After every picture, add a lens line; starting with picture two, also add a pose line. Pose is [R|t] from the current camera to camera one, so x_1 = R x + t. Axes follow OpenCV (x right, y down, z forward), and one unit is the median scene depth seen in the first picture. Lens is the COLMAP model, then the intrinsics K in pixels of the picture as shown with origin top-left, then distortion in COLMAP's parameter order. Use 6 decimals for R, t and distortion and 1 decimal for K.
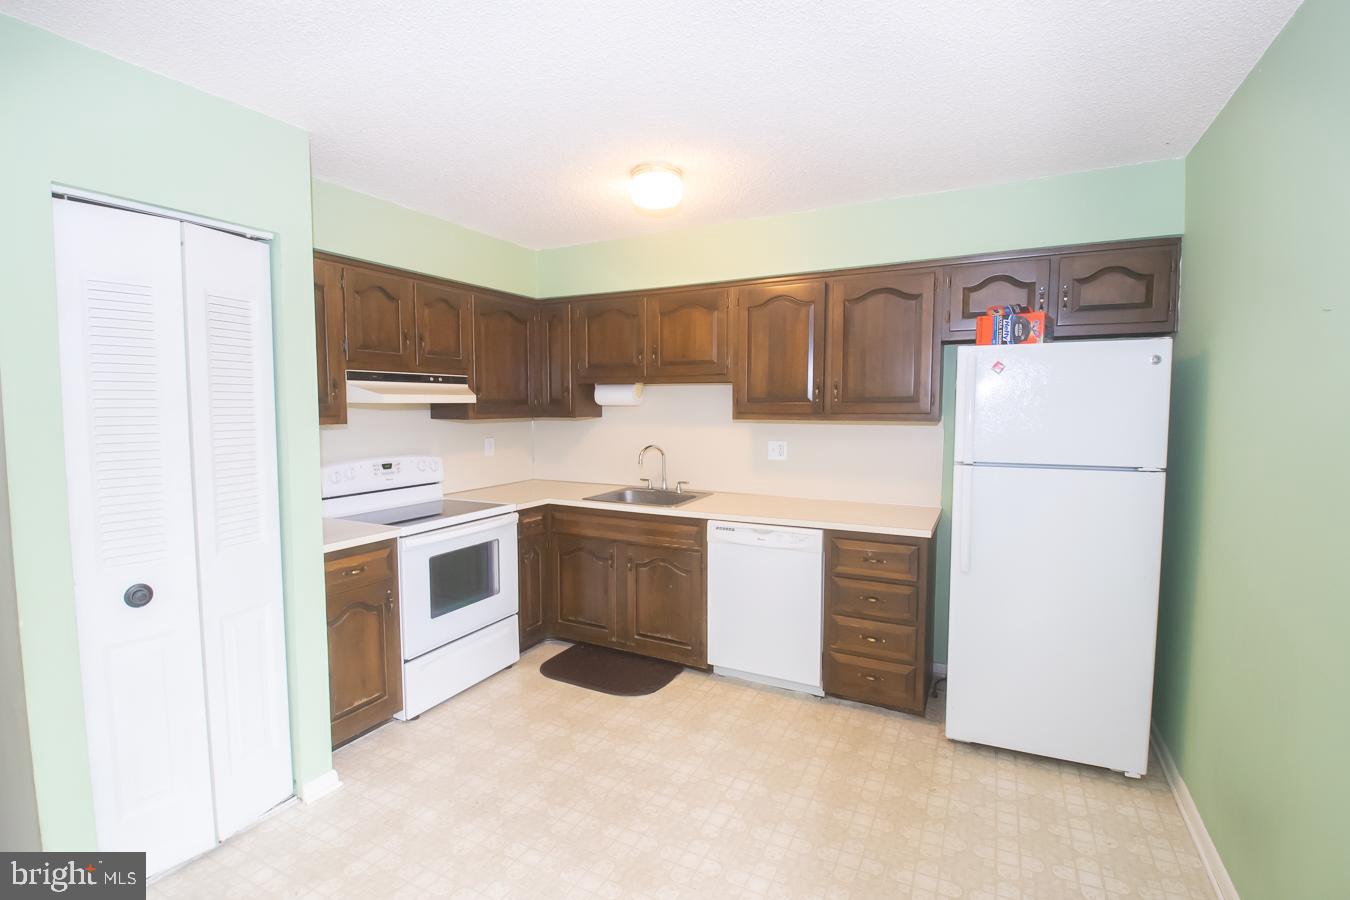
lens RADIAL K [[634.2, 0, 675.0], [0, 634.2, 450.0], [0, 0, 1]] dist [-0.014528, -0.000112]
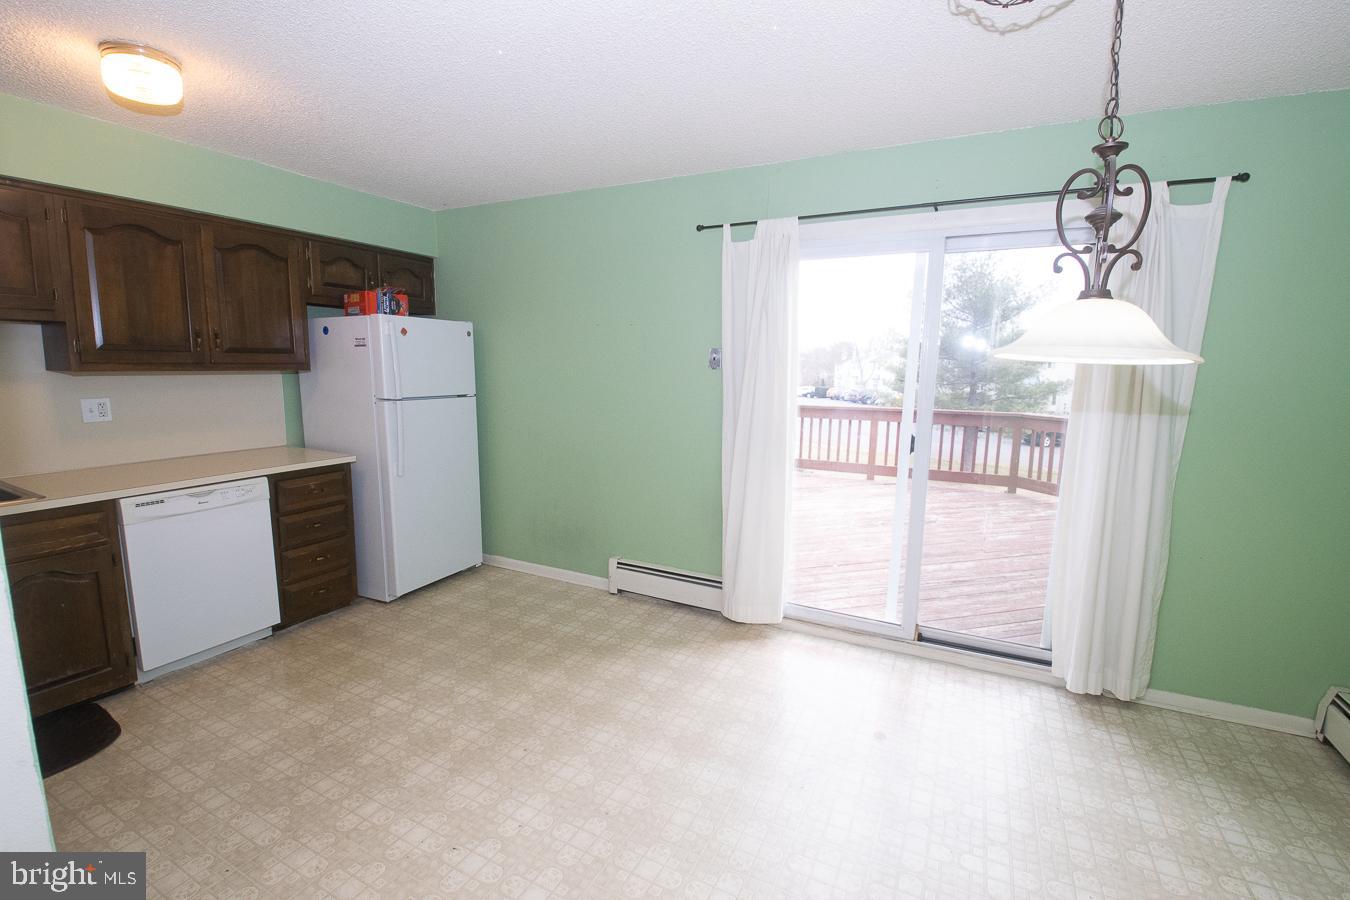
lens RADIAL K [[608.3, 0, 675.0], [0, 608.3, 450.0], [0, 0, 1]] dist [0.000237, -0.000170]
pose [[-0.004014, -0.145270, 0.989384, -0.817044], [0.054015, 0.987916, 0.145274, -0.028790], [-0.998532, 0.054025, 0.003881, 0.344648]]
